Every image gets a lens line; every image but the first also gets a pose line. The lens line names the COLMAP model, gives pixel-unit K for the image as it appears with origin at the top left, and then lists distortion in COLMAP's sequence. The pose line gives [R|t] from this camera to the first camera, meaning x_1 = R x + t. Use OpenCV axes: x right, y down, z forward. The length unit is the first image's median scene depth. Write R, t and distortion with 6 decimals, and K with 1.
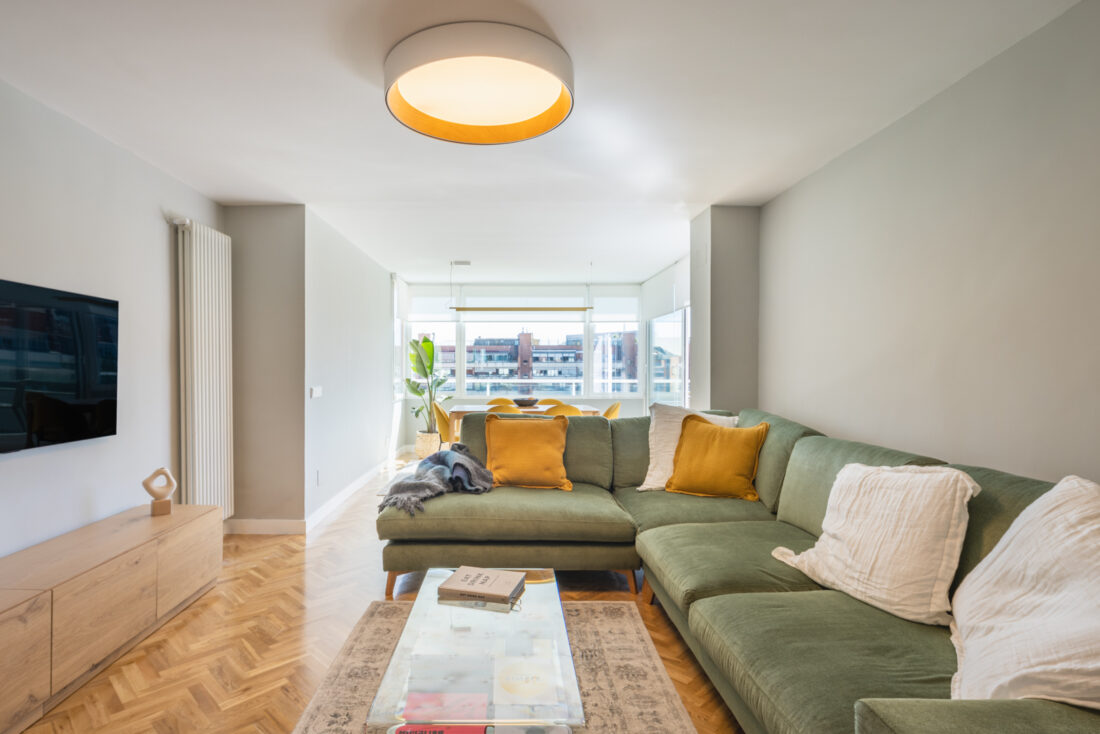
lens RADIAL K [[553.1, 0, 513.3], [0, 553.1, 373.2], [0, 0, 1]] dist [-0.006064, -0.000116]
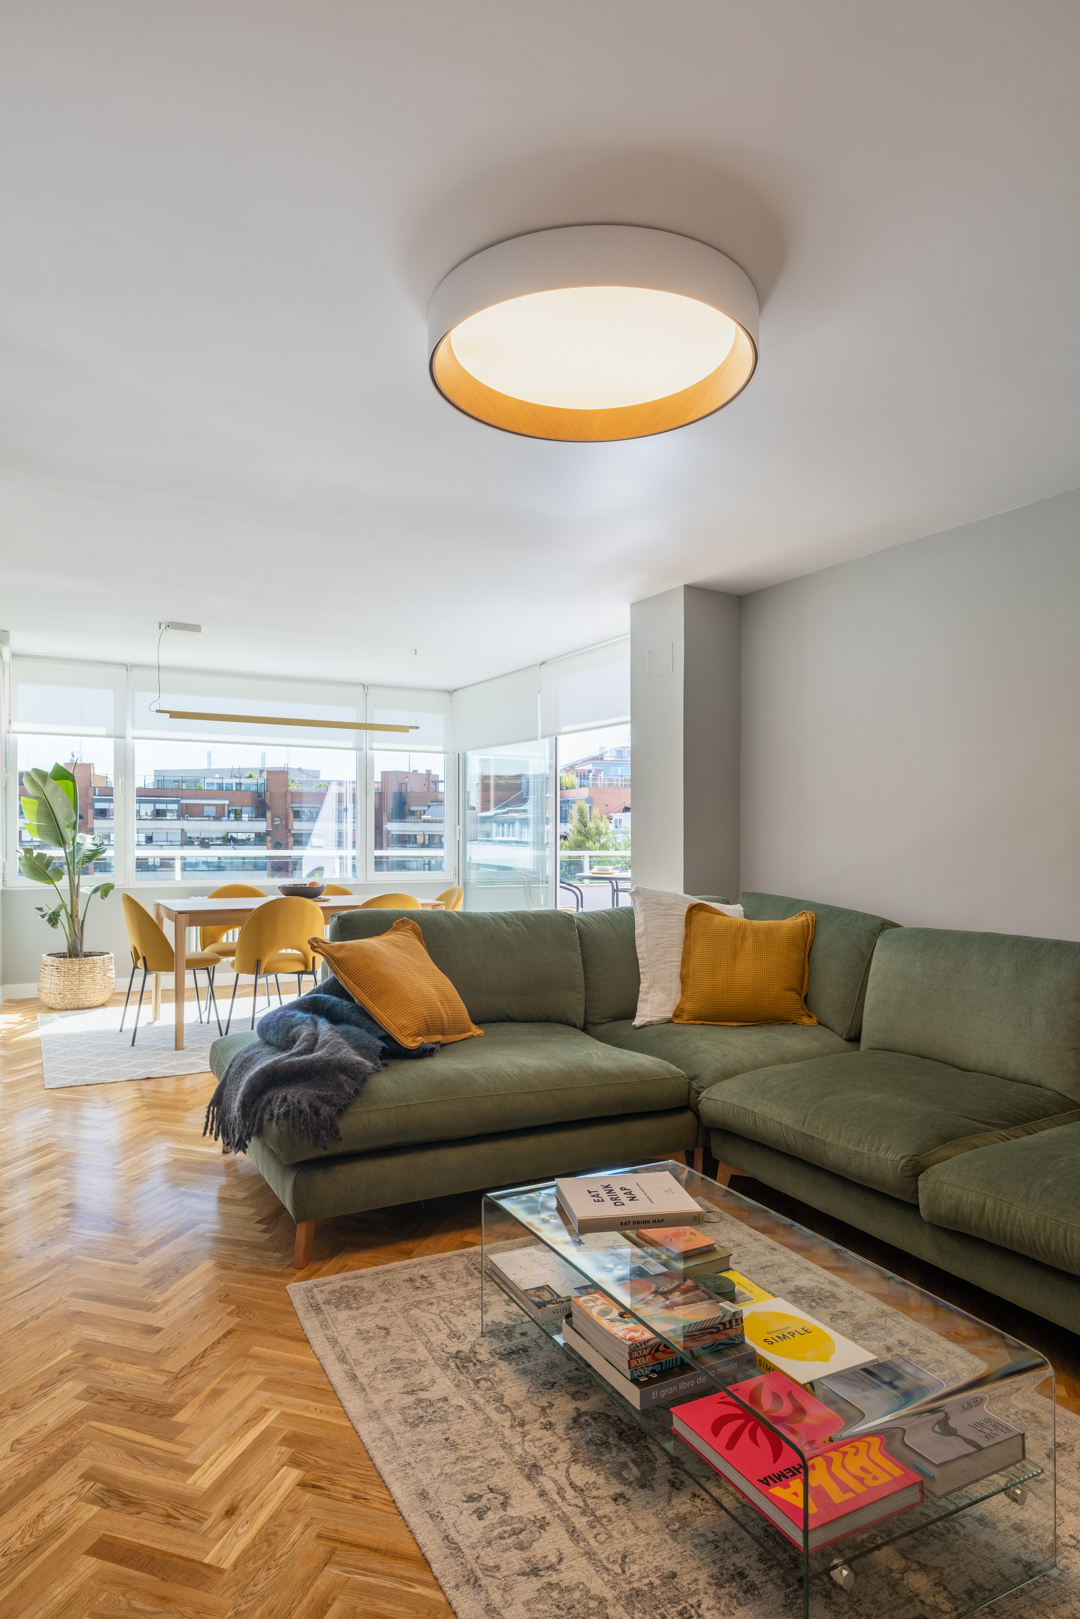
lens RADIAL K [[938.0, 0, 540.3], [0, 938.0, 841.9], [0, 0, 1]] dist [-0.007506, -0.001655]
pose [[0.884378, 0.004251, 0.466753, -0.358773], [-0.005055, 0.999987, 0.000470, 0.002652], [-0.466745, -0.002775, 0.884388, 0.104467]]
